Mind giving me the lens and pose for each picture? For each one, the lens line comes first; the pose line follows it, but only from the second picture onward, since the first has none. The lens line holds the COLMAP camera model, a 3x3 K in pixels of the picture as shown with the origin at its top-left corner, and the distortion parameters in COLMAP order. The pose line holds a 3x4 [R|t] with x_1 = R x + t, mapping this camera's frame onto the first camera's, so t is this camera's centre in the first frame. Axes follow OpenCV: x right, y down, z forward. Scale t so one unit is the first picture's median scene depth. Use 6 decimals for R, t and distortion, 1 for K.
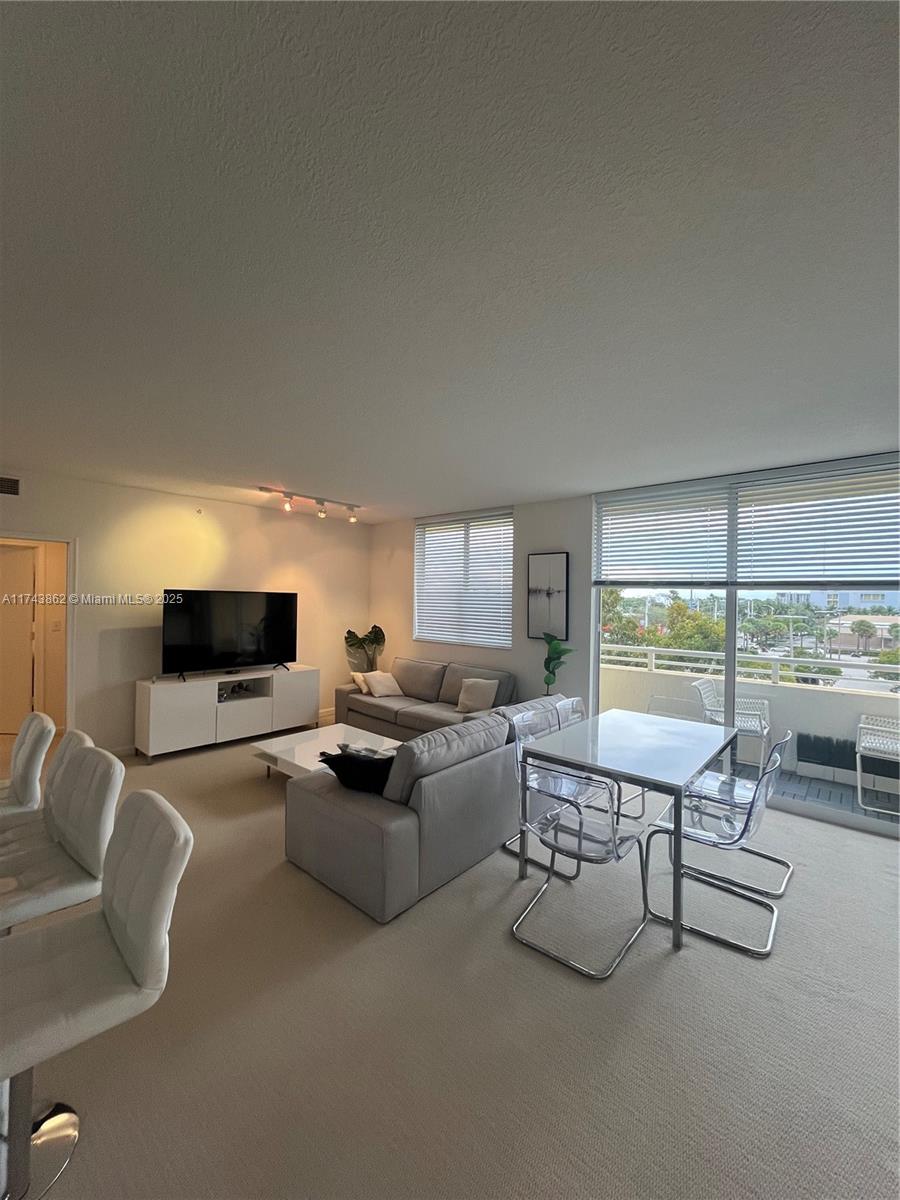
lens RADIAL K [[483.4, 0, 450.4], [0, 483.4, 599.2], [0, 0, 1]] dist [-0.002464, -0.000167]
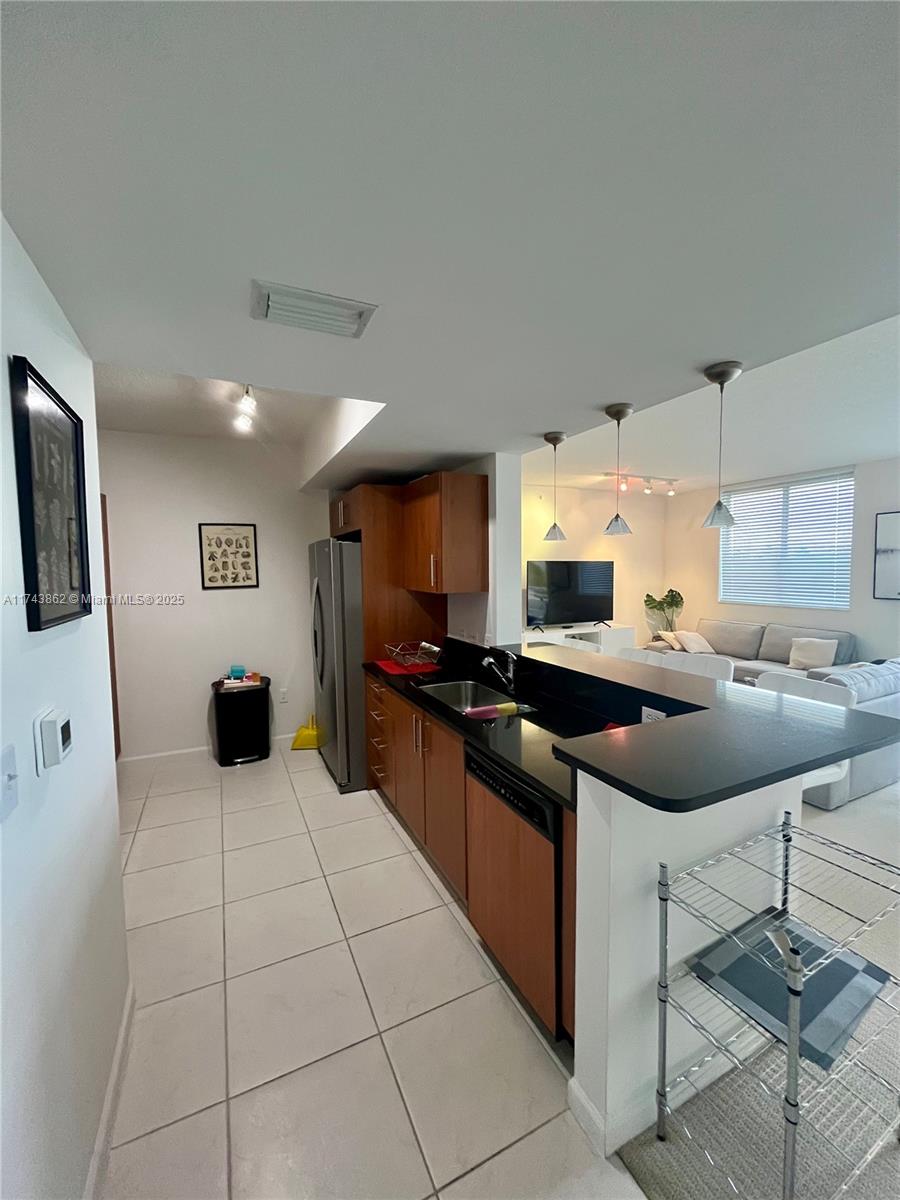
lens RADIAL K [[483.4, 0, 451.9], [0, 483.4, 599.8], [0, 0, 1]] dist [-0.002464, -0.000167]
pose [[0.922711, -0.000997, -0.385491, -0.253934], [0.025051, 0.998038, 0.057382, 0.003998], [0.384677, -0.062604, 0.920926, -0.241952]]
